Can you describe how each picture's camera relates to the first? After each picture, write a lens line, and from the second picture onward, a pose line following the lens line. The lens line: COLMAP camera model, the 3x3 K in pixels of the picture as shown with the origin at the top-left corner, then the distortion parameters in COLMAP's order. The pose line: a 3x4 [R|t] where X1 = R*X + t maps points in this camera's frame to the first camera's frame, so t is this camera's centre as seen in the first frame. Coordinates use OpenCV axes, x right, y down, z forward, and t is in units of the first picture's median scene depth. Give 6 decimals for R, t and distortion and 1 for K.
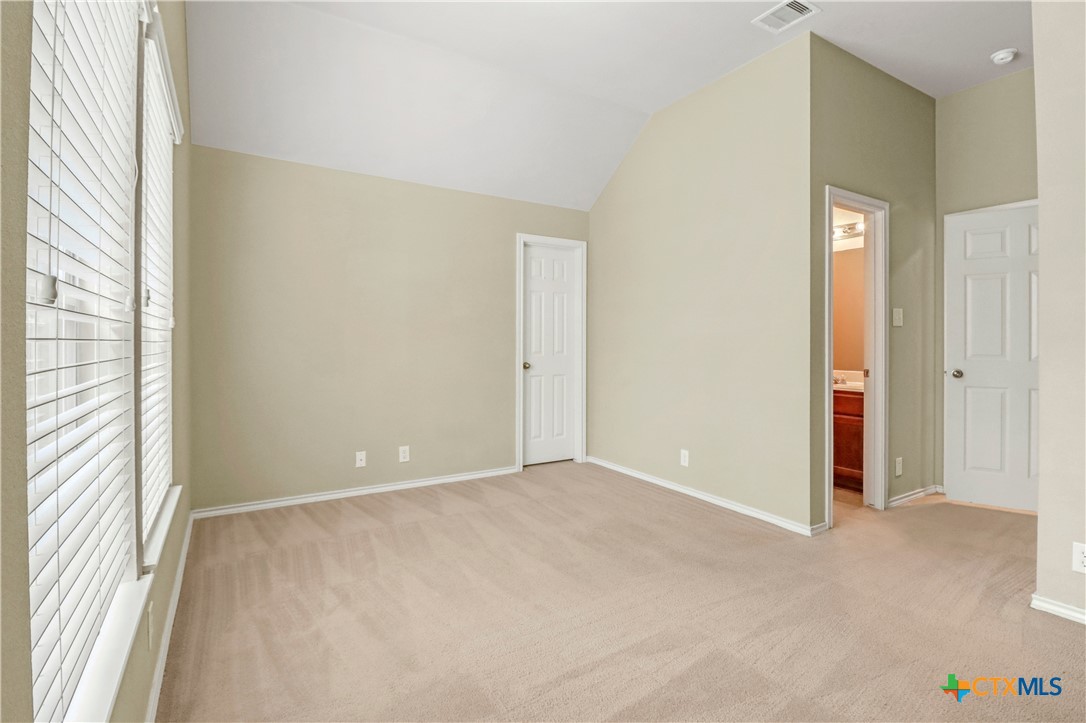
lens RADIAL K [[525.2, 0, 551.7], [0, 525.2, 339.1], [0, 0, 1]] dist [-0.008407, -0.005840]
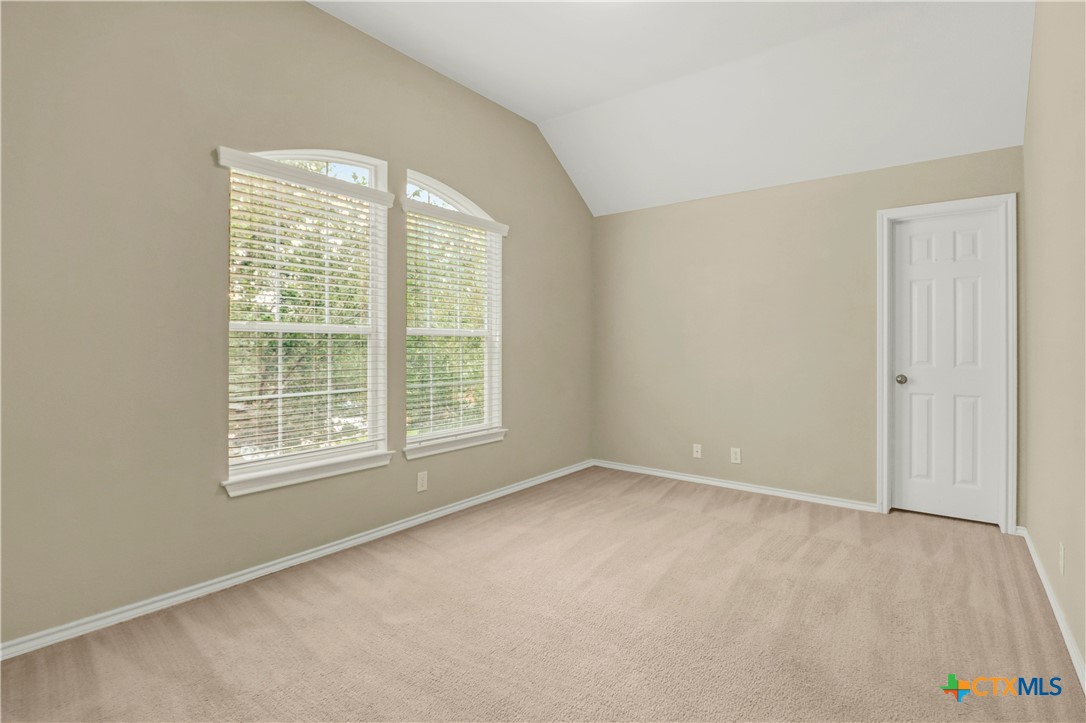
lens RADIAL K [[525.2, 0, 555.6], [0, 525.2, 342.5], [0, 0, 1]] dist [-0.008407, -0.005840]
pose [[0.358478, -0.002005, -0.933536, 0.499090], [-0.000035, 0.999998, -0.002161, -0.001374], [0.933538, 0.000807, 0.358478, 0.265308]]
